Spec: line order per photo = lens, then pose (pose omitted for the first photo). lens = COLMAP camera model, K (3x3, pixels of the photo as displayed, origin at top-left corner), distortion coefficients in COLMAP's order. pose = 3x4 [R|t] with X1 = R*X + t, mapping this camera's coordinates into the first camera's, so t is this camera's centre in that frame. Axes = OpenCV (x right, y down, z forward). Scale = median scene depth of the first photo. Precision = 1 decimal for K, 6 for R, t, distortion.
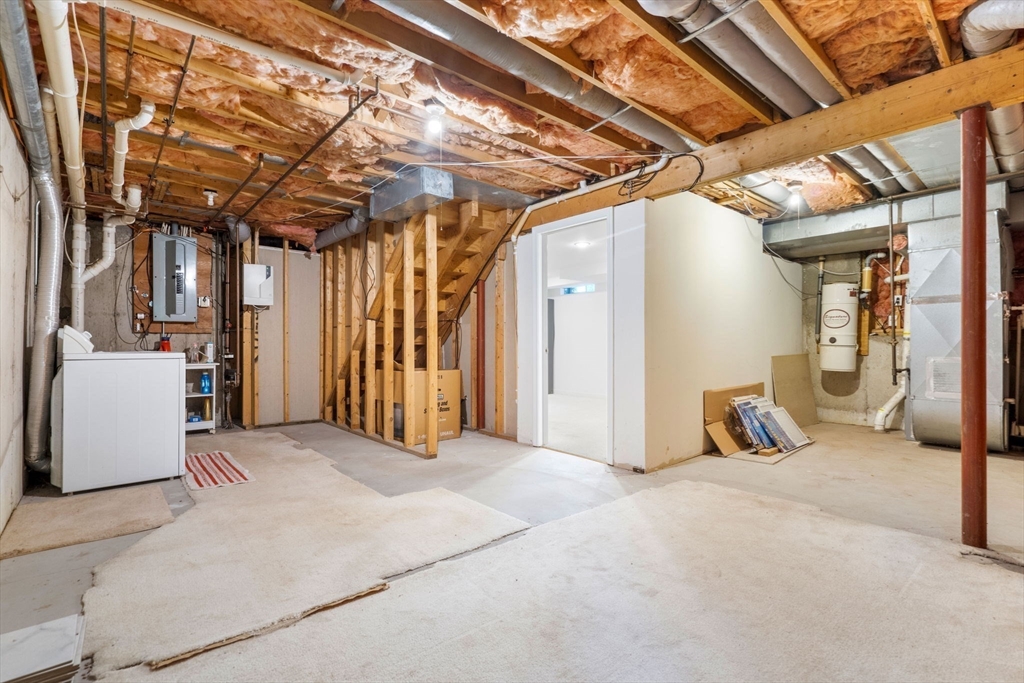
lens RADIAL K [[471.4, 0, 510.9], [0, 471.4, 342.4], [0, 0, 1]] dist [-0.001503, -0.000022]
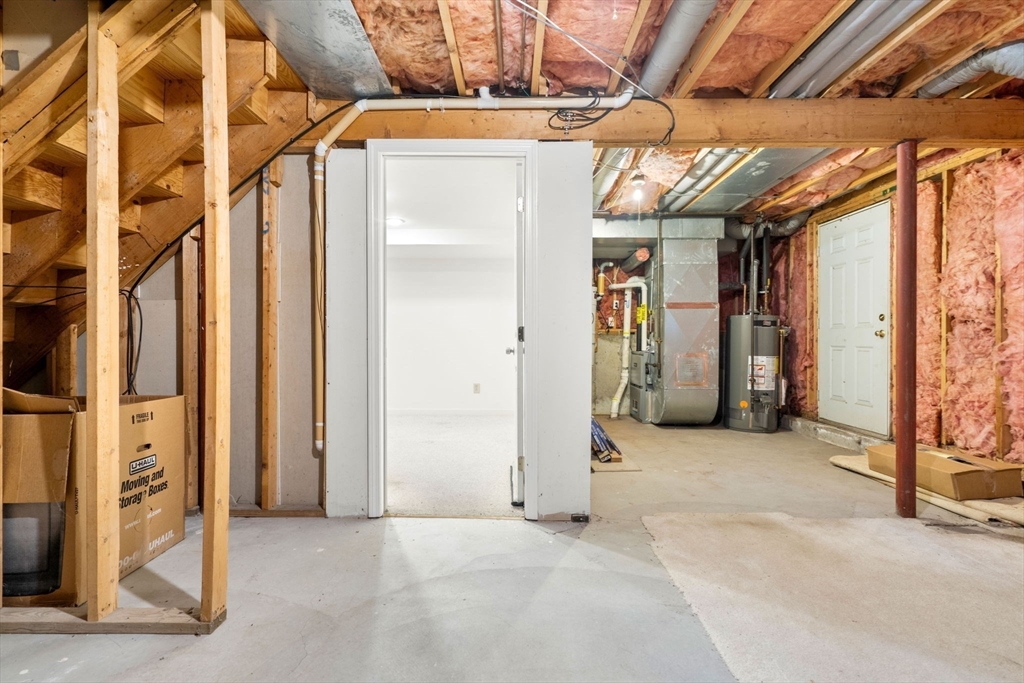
lens RADIAL K [[471.4, 0, 510.9], [0, 471.4, 342.4], [0, 0, 1]] dist [-0.001503, -0.000022]
pose [[0.658975, 0.000126, 0.752164, -0.318279], [-0.006824, 0.999960, 0.005810, -0.000361], [-0.752133, -0.008961, 0.658950, 0.571262]]
